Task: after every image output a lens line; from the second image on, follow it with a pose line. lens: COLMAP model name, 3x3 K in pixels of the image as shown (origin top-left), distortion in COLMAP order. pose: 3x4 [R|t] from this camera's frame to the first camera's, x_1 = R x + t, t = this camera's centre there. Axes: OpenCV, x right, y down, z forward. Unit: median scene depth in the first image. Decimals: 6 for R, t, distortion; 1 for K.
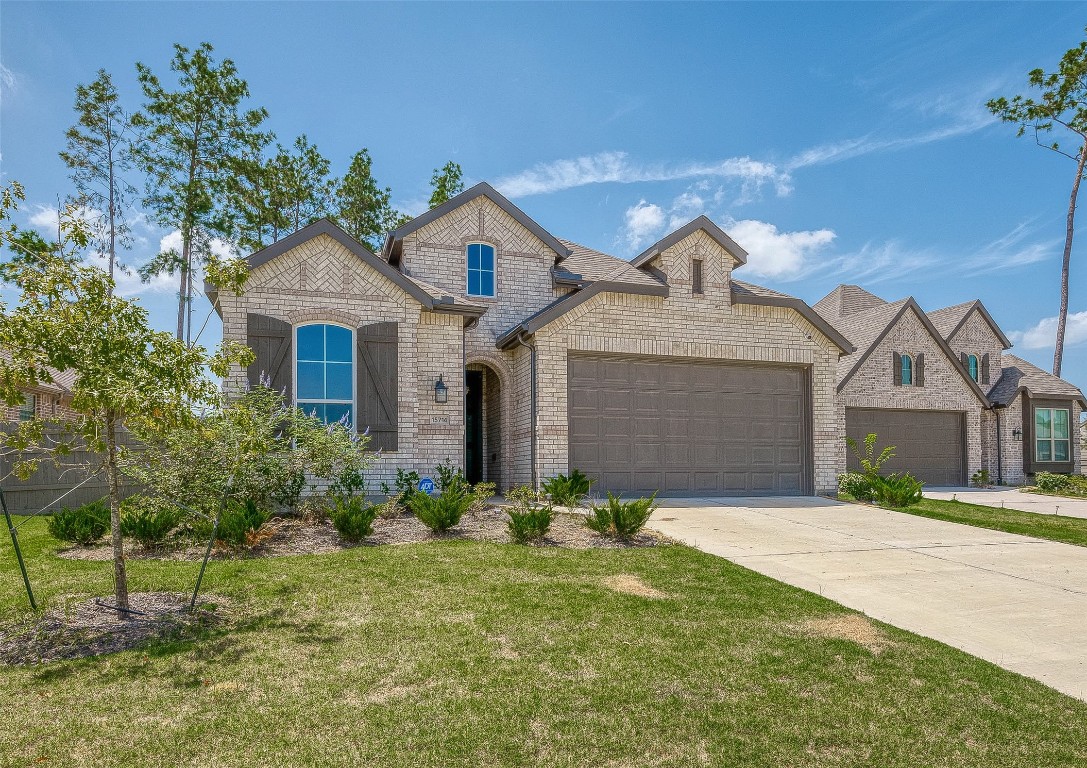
lens RADIAL K [[728.3, 0, 541.9], [0, 728.3, 458.6], [0, 0, 1]] dist [-0.001713, -0.003369]
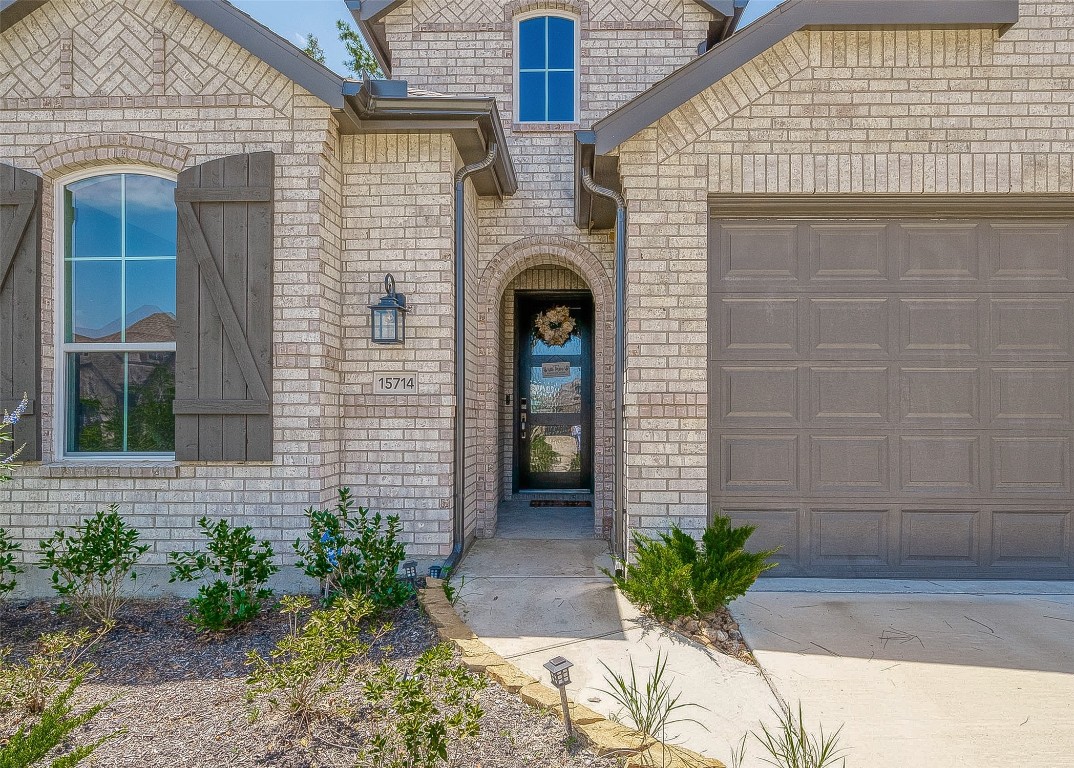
lens RADIAL K [[640.1, 0, 553.5], [0, 640.1, 414.2], [0, 0, 1]] dist [0.001115, -0.002390]
pose [[0.939222, 0.004895, -0.343274, 0.070069], [0.001684, 0.999821, 0.018863, -0.038021], [0.343305, -0.018295, 0.939046, 0.612654]]
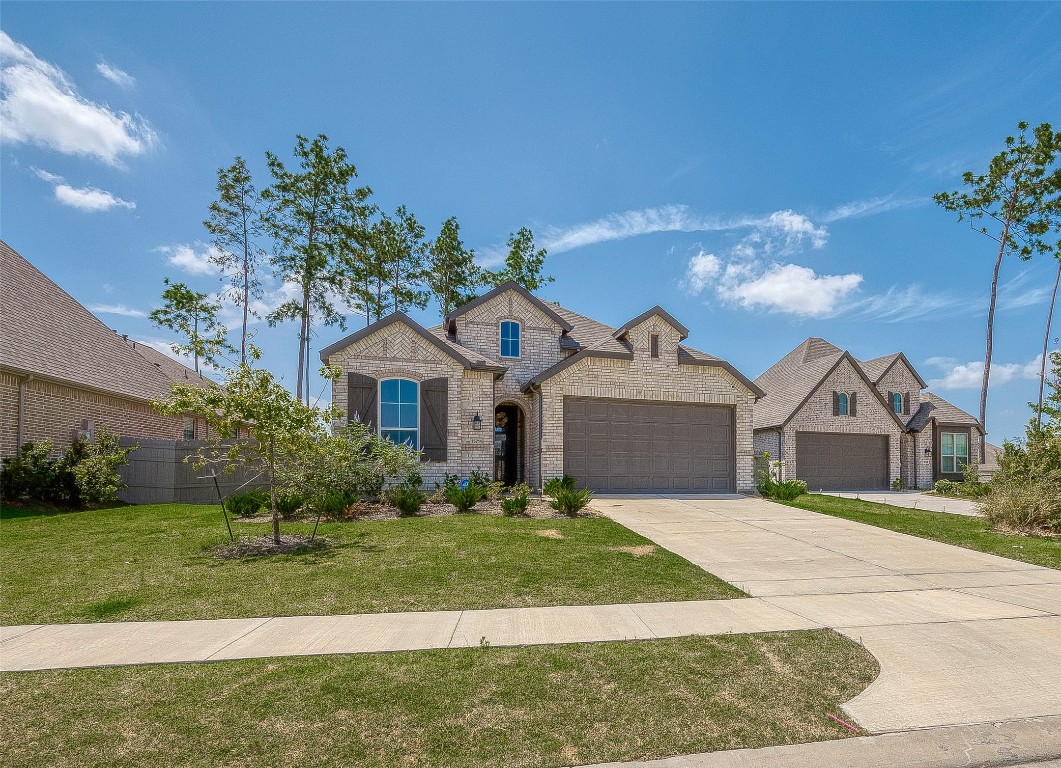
lens RADIAL K [[642.6, 0, 642.2], [0, 642.6, 472.6], [0, 0, 1]] dist [0.005068, -0.008651]
pose [[0.999540, 0.005868, 0.029761, 0.150445], [-0.006053, 0.999963, 0.006108, 0.001998], [-0.029724, -0.006285, 0.999538, -0.321467]]
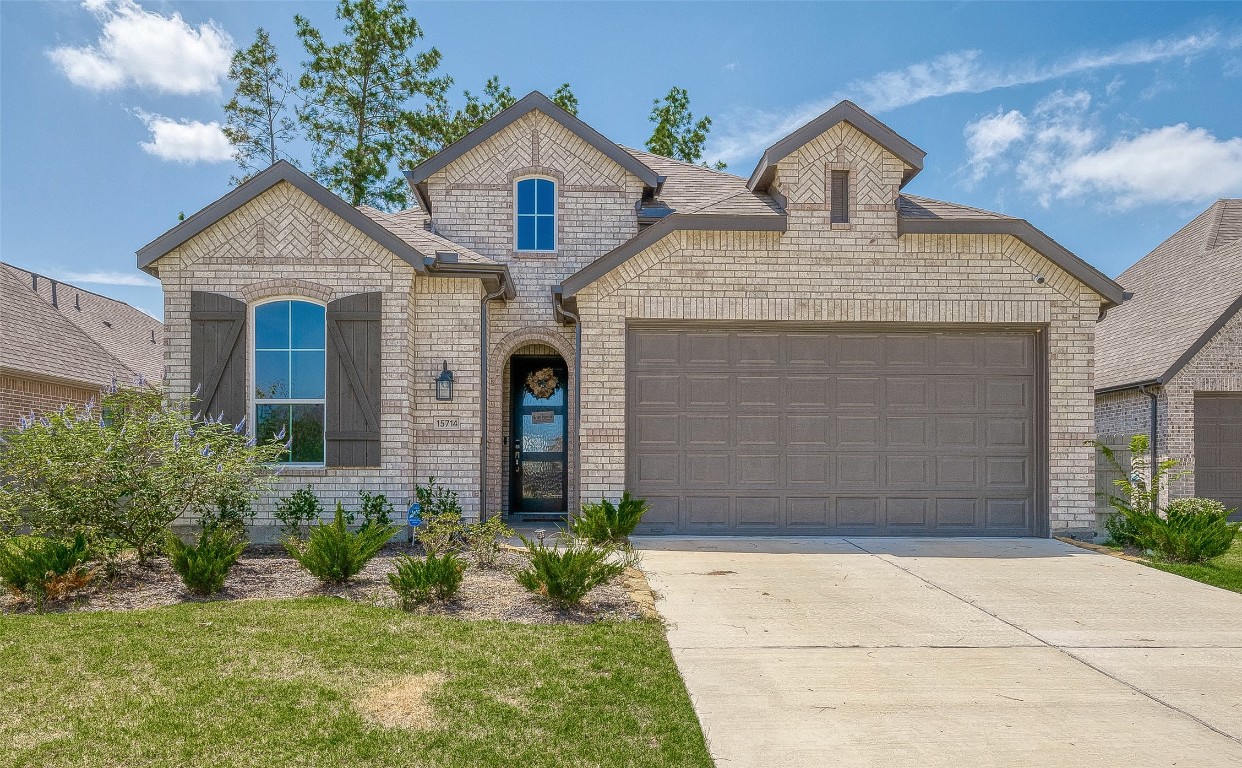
lens RADIAL K [[896.5, 0, 582.8], [0, 896.5, 485.2], [0, 0, 1]] dist [-0.001052, -0.002155]
pose [[0.952957, 0.007608, -0.303010, 0.239533], [-0.001289, 0.999778, 0.021046, -0.009007], [0.303102, -0.019666, 0.952755, 0.162780]]
